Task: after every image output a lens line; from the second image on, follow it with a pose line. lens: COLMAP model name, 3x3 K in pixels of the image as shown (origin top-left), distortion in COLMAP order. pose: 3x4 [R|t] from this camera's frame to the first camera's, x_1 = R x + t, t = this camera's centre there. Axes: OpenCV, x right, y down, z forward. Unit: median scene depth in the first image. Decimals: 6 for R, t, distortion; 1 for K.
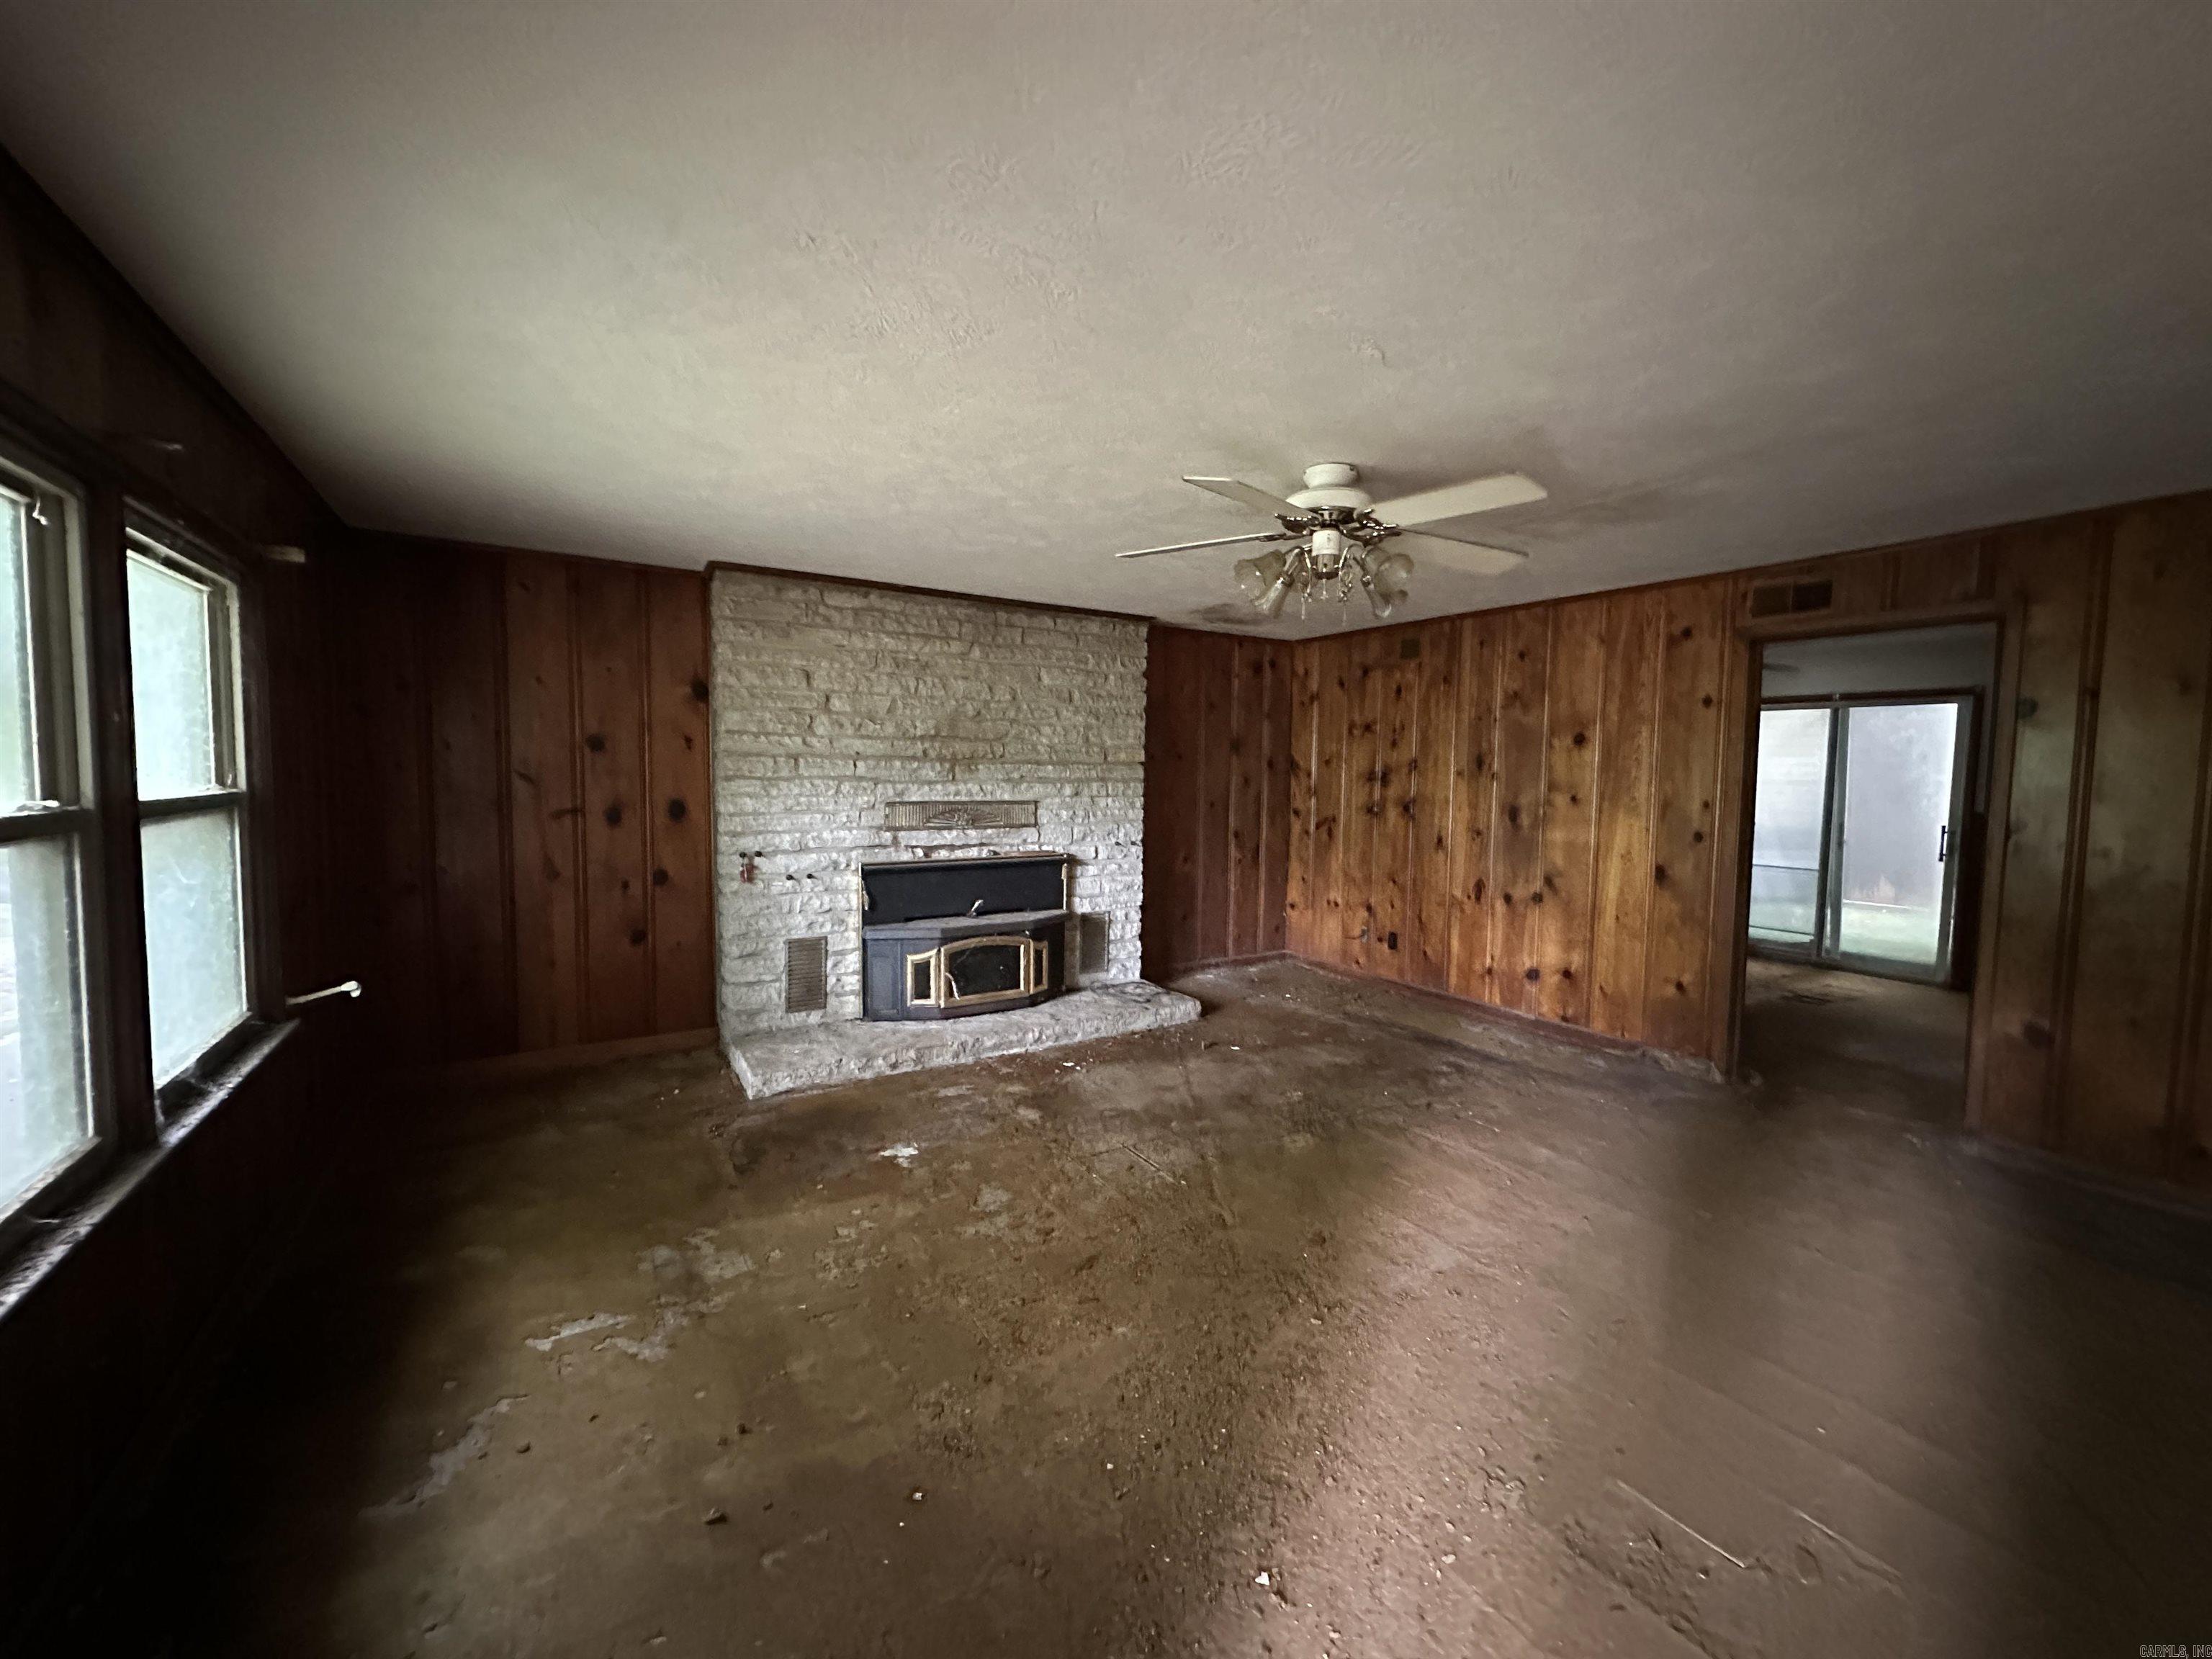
lens RADIAL K [[882.0, 0, 1098.3], [0, 882.0, 833.5], [0, 0, 1]] dist [-0.001198, 0.000098]
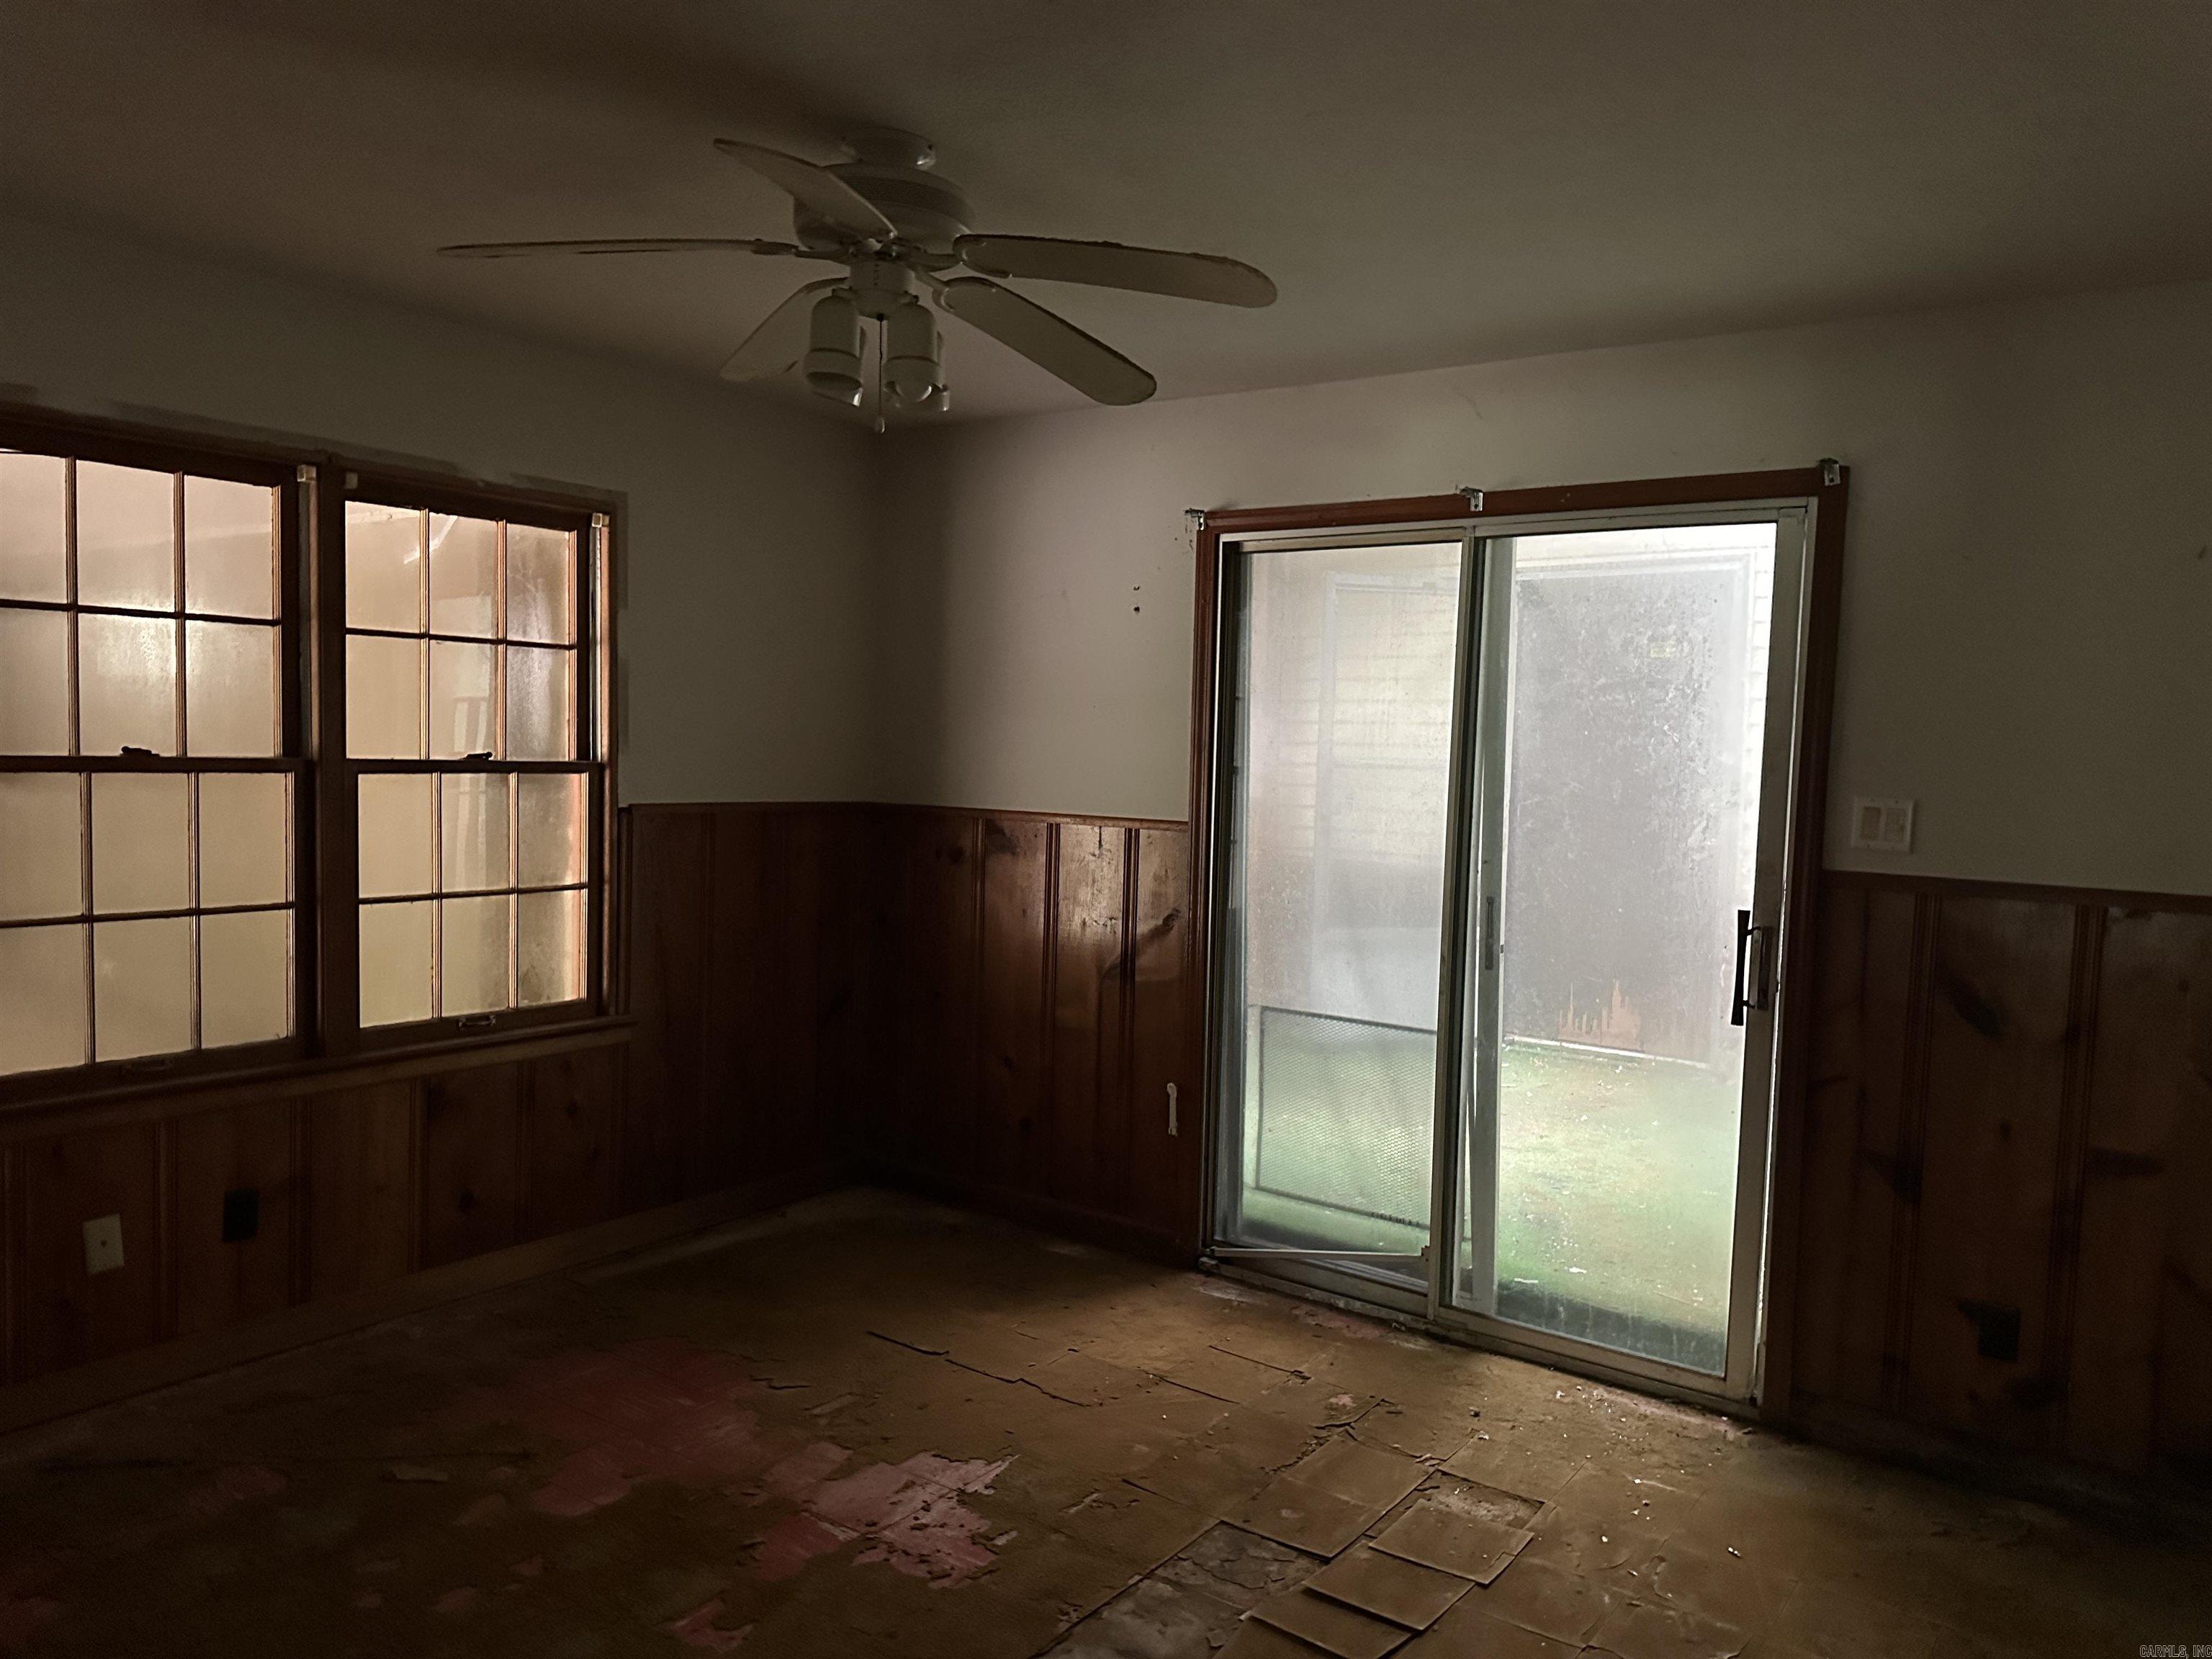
lens RADIAL K [[1550.1, 0, 1111.0], [0, 1550.1, 839.5], [0, 0, 1]] dist [0.044474, -0.052876]
pose [[0.922373, -0.010030, 0.386170, 0.668198], [0.010005, 0.999948, 0.002076, -0.047012], [-0.386171, 0.001949, 0.922425, 0.713430]]
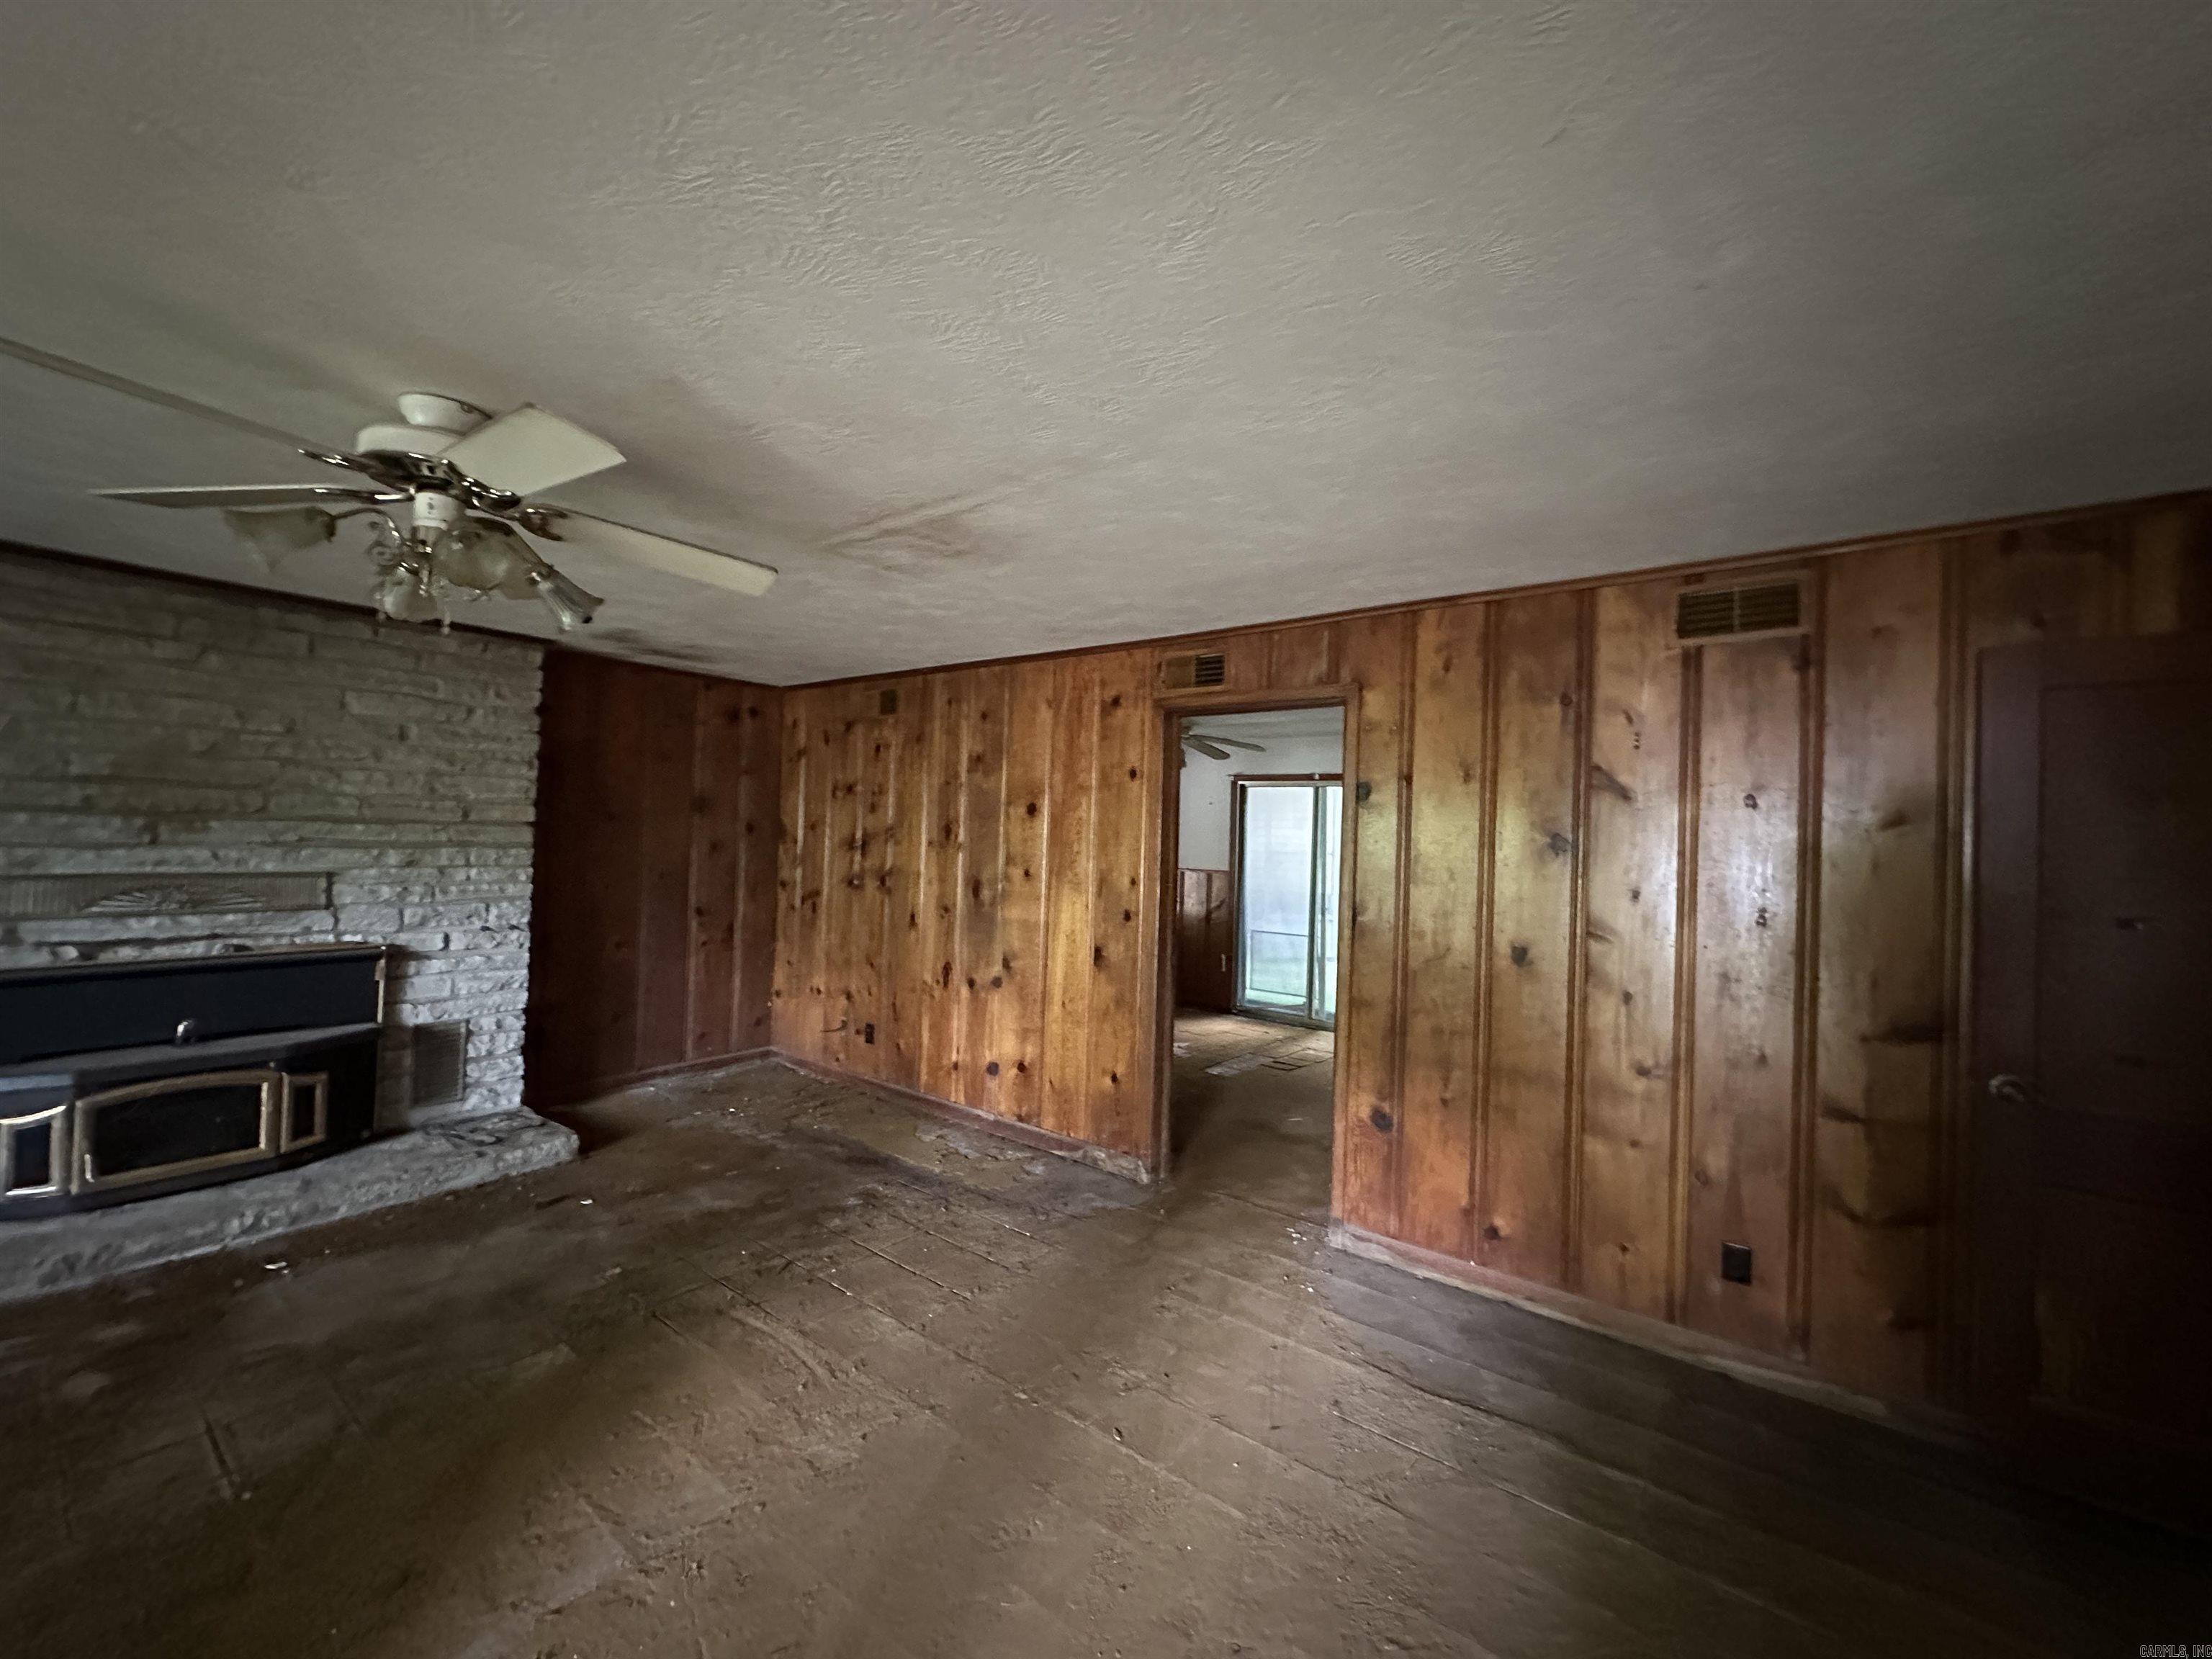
lens RADIAL K [[882.0, 0, 1104.3], [0, 882.0, 833.1], [0, 0, 1]] dist [-0.001198, 0.000098]
pose [[0.935028, 0.018403, 0.354096, 0.281346], [0.005580, 0.997765, -0.066590, -0.019095], [-0.354530, 0.064239, 0.932835, 0.109193]]
